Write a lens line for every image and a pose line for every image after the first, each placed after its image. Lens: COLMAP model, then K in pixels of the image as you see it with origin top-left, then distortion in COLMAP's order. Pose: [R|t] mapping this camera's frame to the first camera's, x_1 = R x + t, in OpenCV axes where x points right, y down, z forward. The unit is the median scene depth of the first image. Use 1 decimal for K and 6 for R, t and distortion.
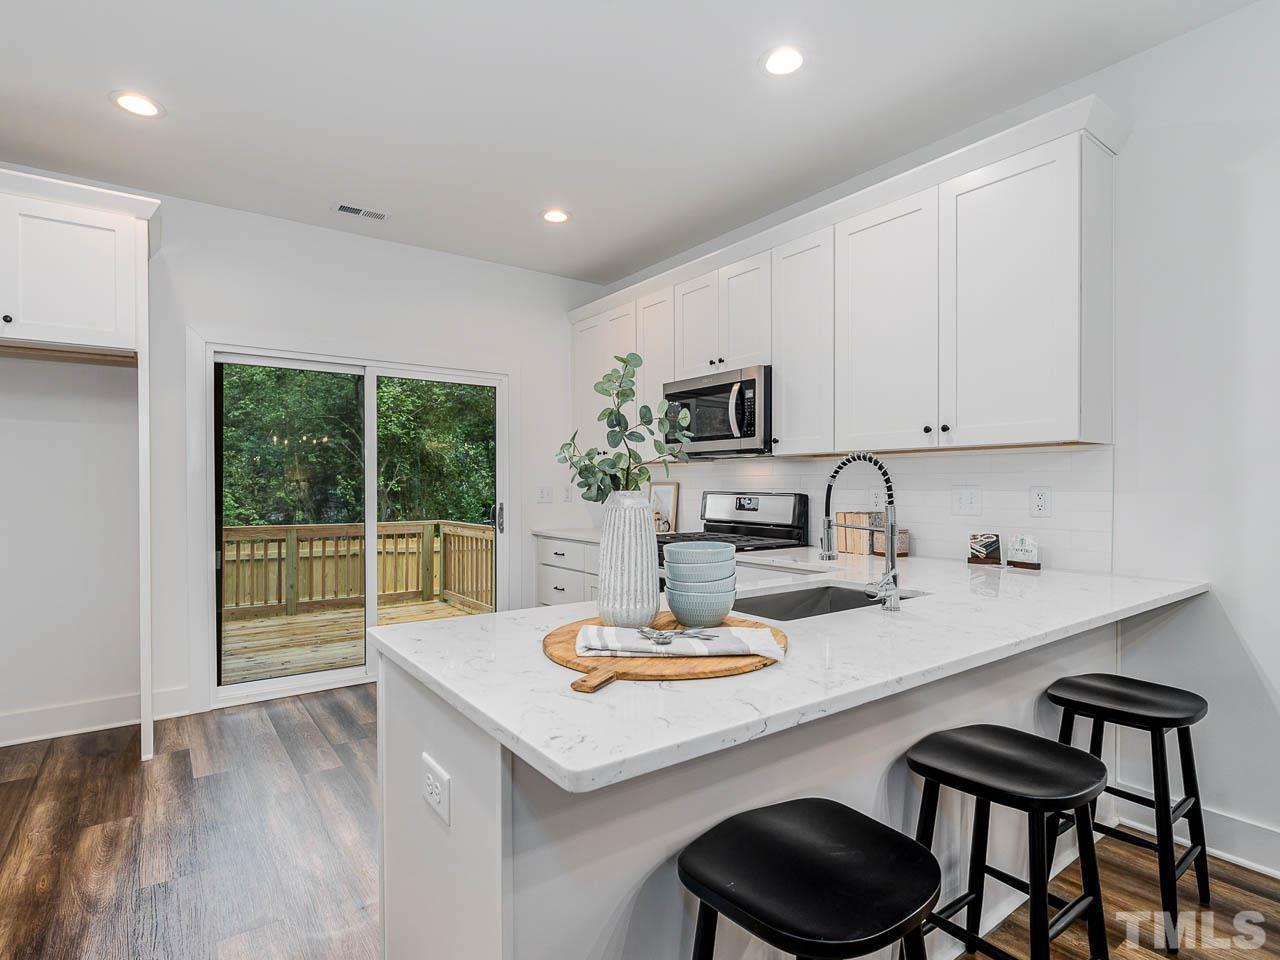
lens RADIAL K [[658.3, 0, 635.9], [0, 658.3, 479.7], [0, 0, 1]] dist [-0.019768, 0.006804]
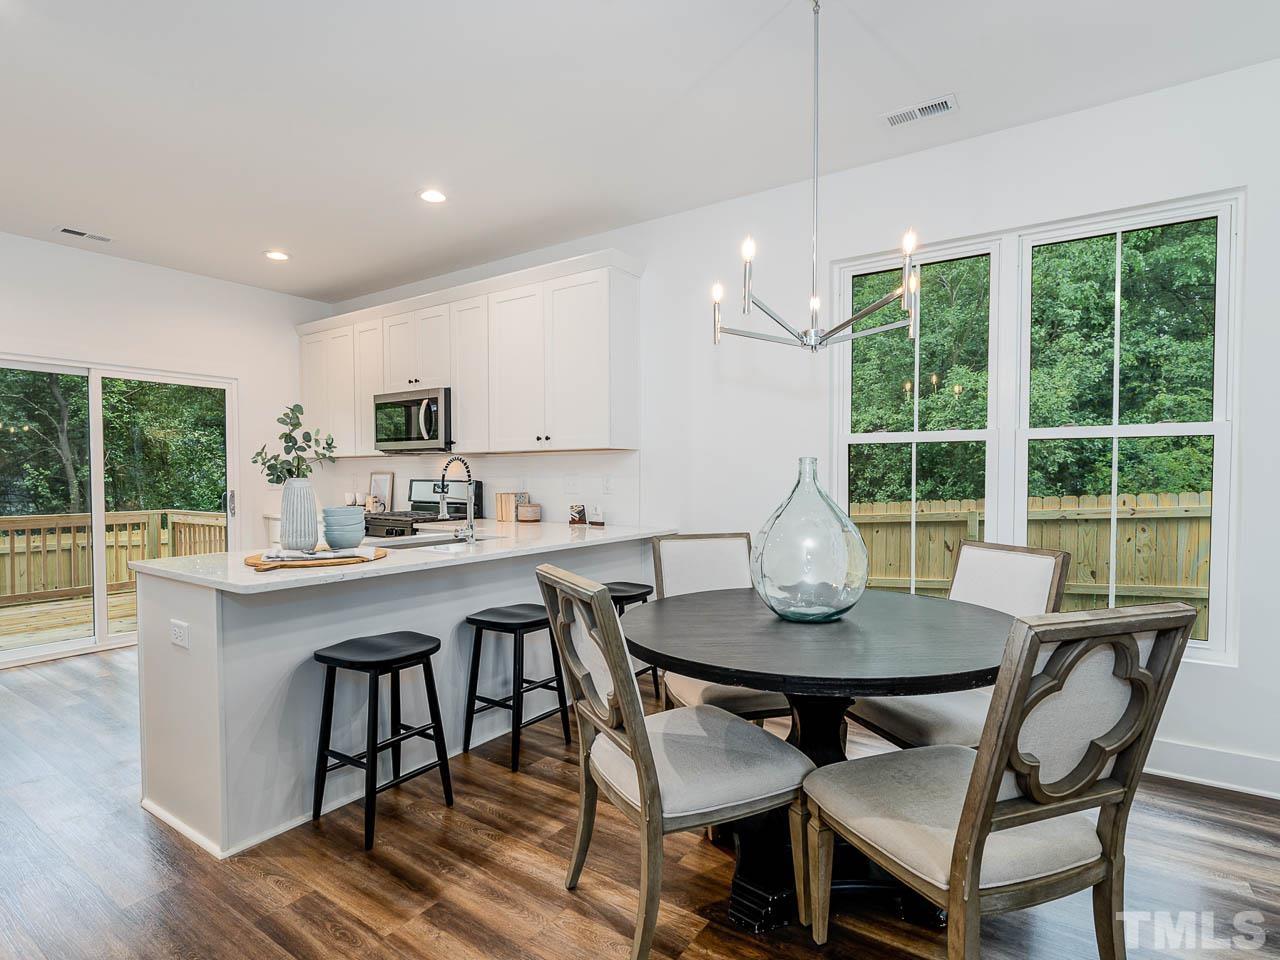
lens RADIAL K [[658.3, 0, 638.5], [0, 658.3, 487.3], [0, 0, 1]] dist [-0.019768, 0.006804]
pose [[0.942406, -0.008858, 0.334353, 0.113992], [-0.000584, 0.999604, 0.028129, -0.003566], [-0.334470, -0.026704, 0.942028, -0.435773]]
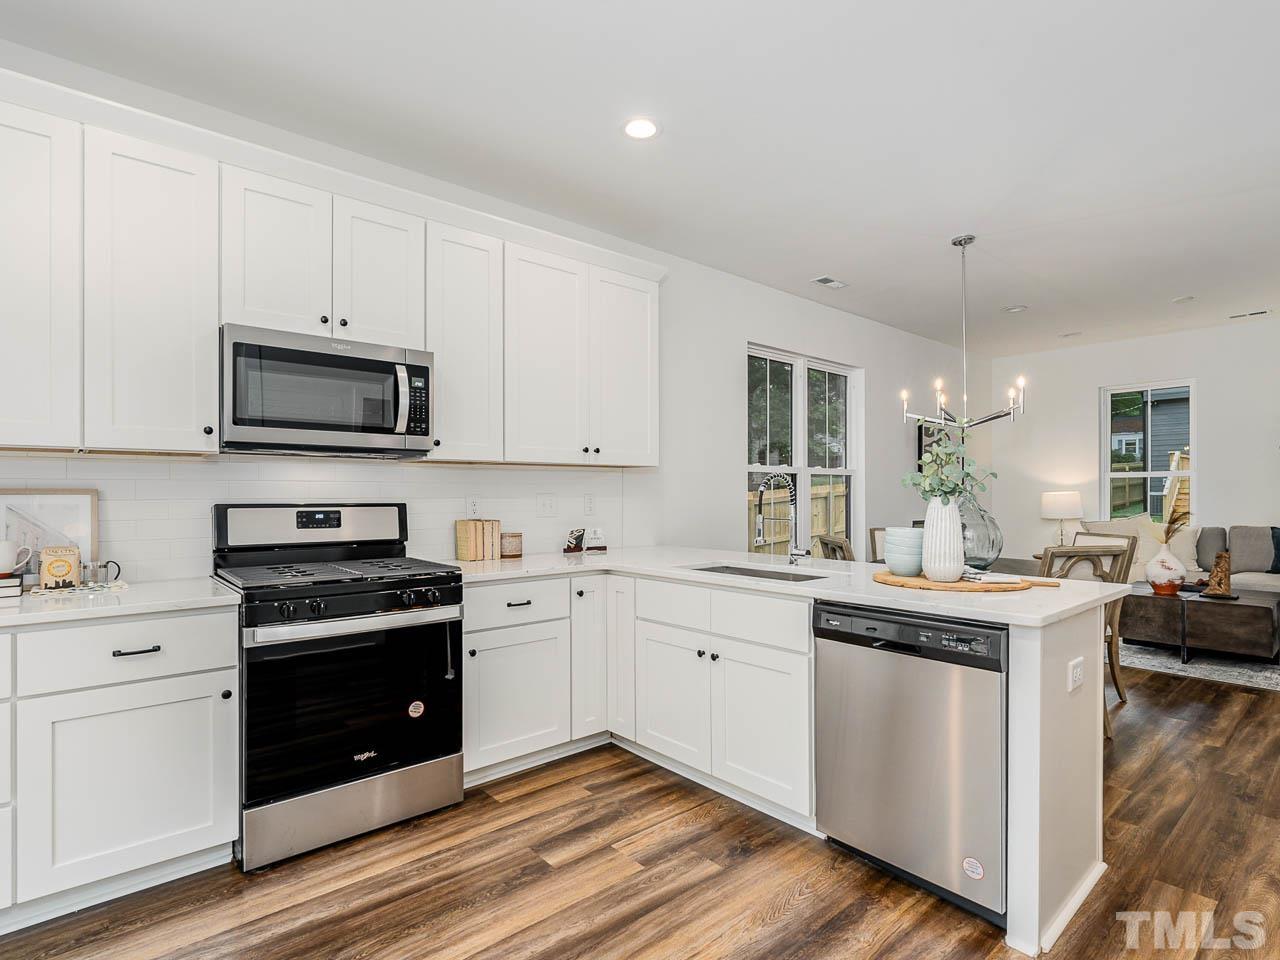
lens RADIAL K [[658.3, 0, 632.9], [0, 658.3, 499.7], [0, 0, 1]] dist [-0.019768, 0.006804]
pose [[-0.040941, -0.001568, 0.999160, -0.671244], [-0.004824, 0.999987, 0.001371, 0.015106], [-0.999150, -0.004764, -0.040948, 0.757367]]
